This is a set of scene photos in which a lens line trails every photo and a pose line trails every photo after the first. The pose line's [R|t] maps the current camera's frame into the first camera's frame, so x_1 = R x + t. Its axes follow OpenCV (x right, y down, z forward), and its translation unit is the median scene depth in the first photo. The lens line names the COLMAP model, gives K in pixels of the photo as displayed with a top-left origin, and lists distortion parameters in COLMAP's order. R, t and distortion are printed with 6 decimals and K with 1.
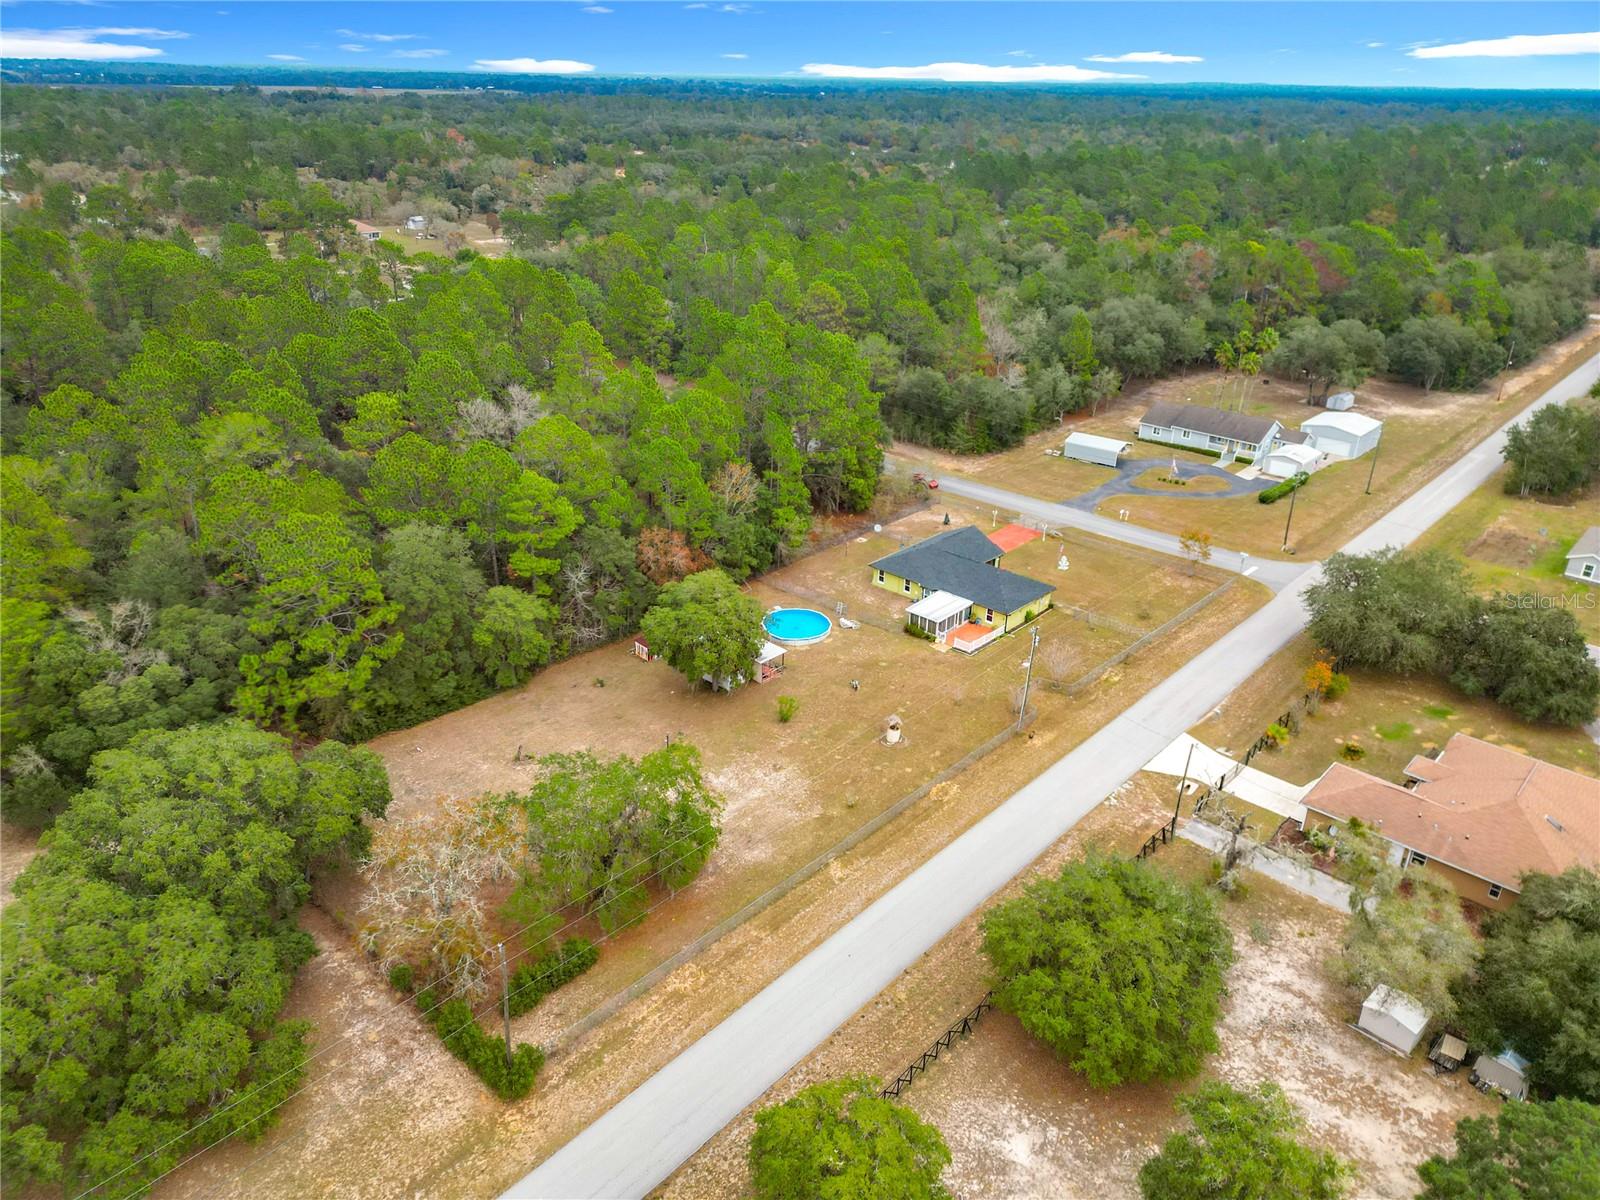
lens RADIAL K [[1112.3, 0, 795.2], [0, 1112.3, 600.1], [0, 0, 1]] dist [0.069895, -0.069074]
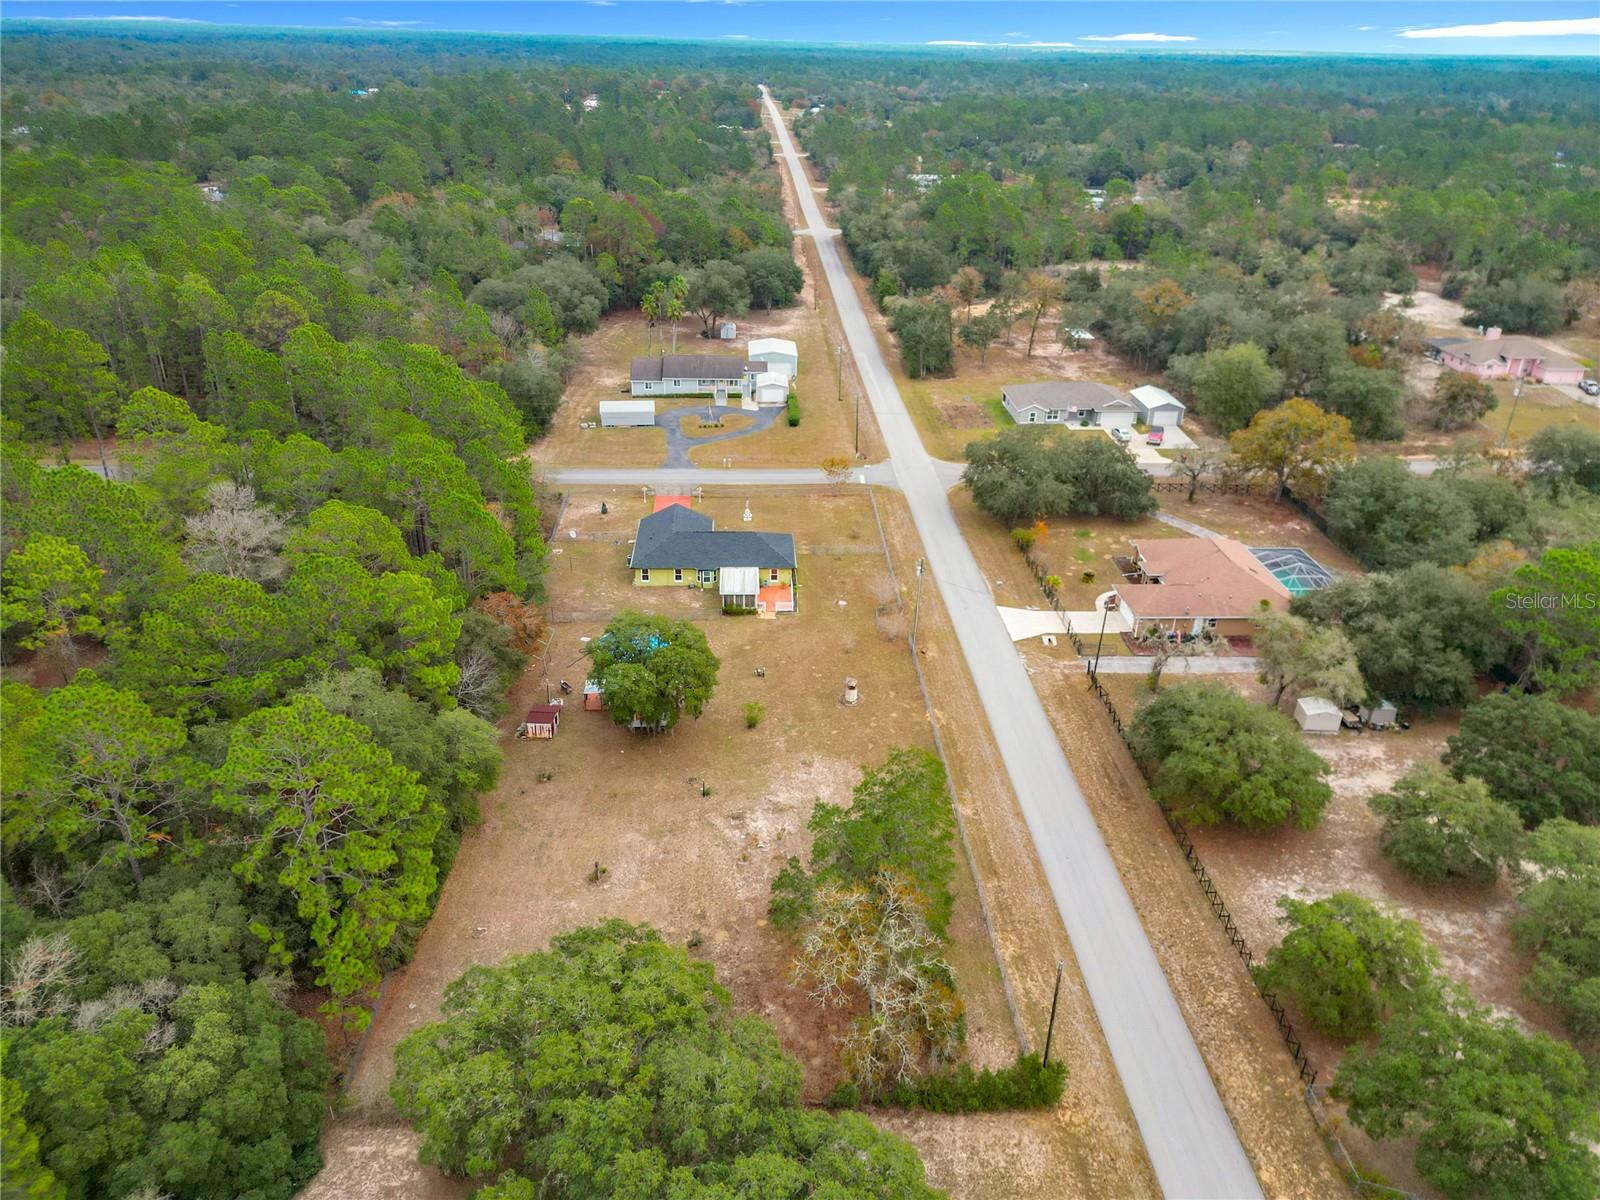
lens RADIAL K [[1112.3, 0, 795.2], [0, 1112.3, 600.1], [0, 0, 1]] dist [0.069895, -0.069074]
pose [[0.704753, -0.321402, 0.632474, -0.497782], [0.295302, 0.943491, 0.150401, -0.118494], [-0.645073, 0.080775, 0.759840, 0.176030]]
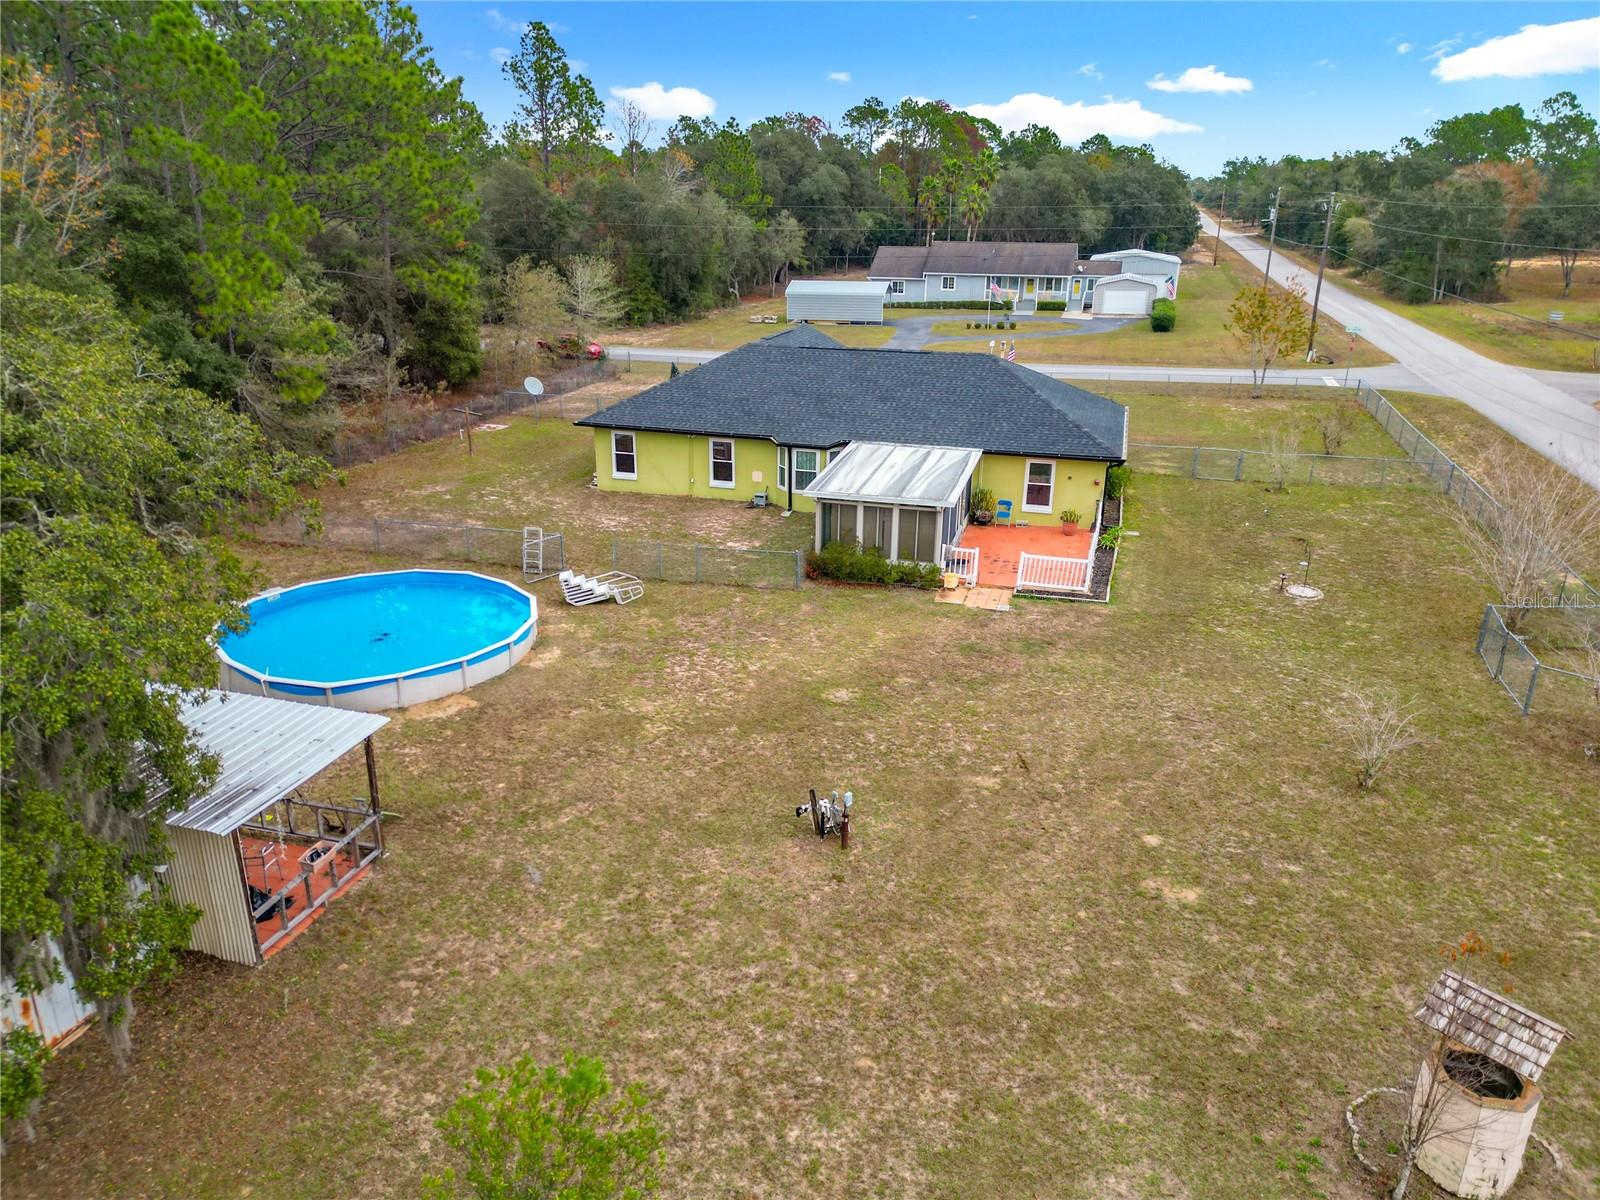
lens RADIAL K [[1122.6, 0, 800.0], [0, 1122.6, 600.0], [0, 0, 1]] dist [0.071000, -0.000486]
pose [[0.891568, -0.165362, 0.421617, -0.019626], [0.198636, 0.979415, -0.035906, 0.042872], [-0.407001, 0.115761, 0.906063, 0.752638]]
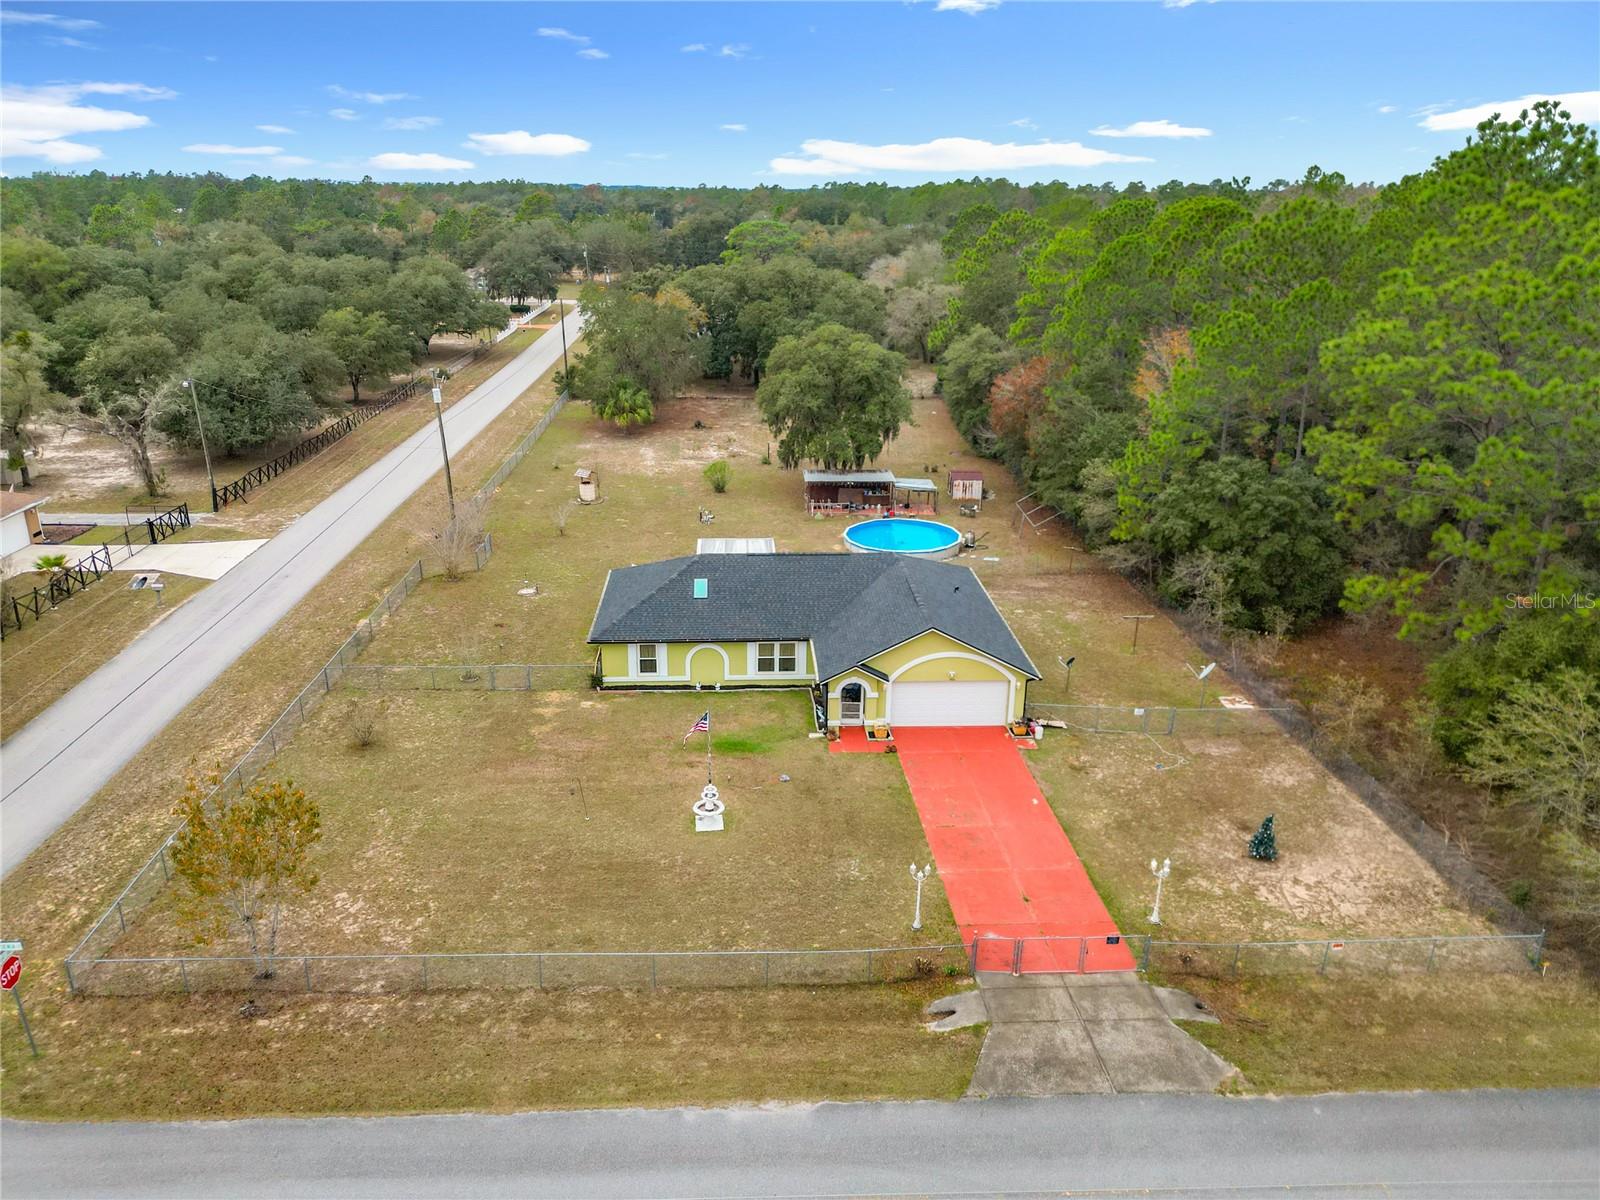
lens RADIAL K [[1120.9, 0, 783.6], [0, 1120.9, 591.5], [0, 0, 1]] dist [0.059699, -0.046149]
pose [[-0.699553, 0.216418, -0.681021, 0.470220], [-0.318578, 0.758625, 0.568327, -0.281881], [0.639636, 0.614533, -0.461752, 1.263111]]
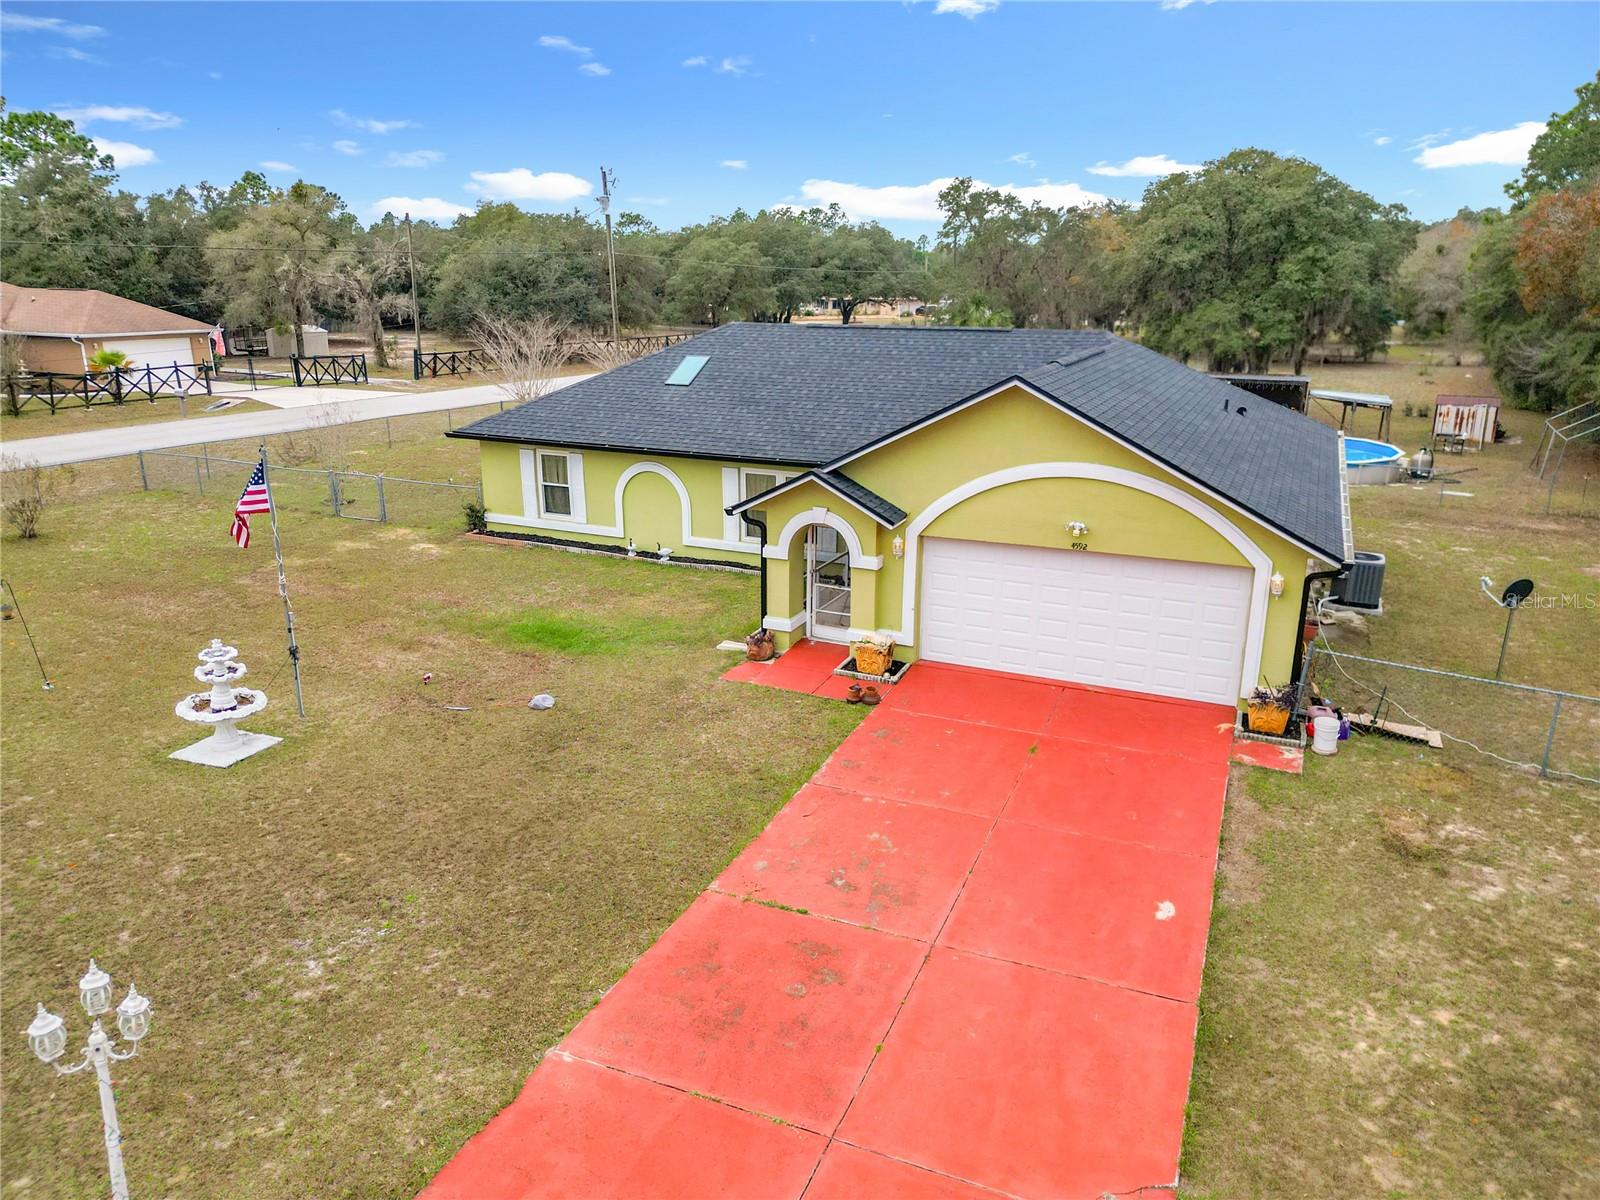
lens RADIAL K [[1112.3, 0, 795.2], [0, 1112.3, 600.1], [0, 0, 1]] dist [0.069895, -0.069074]
pose [[-0.947406, 0.068229, -0.312677, 0.251461], [-0.153551, 0.760302, 0.631160, -0.135835], [0.280792, 0.645976, -0.709838, 1.234283]]
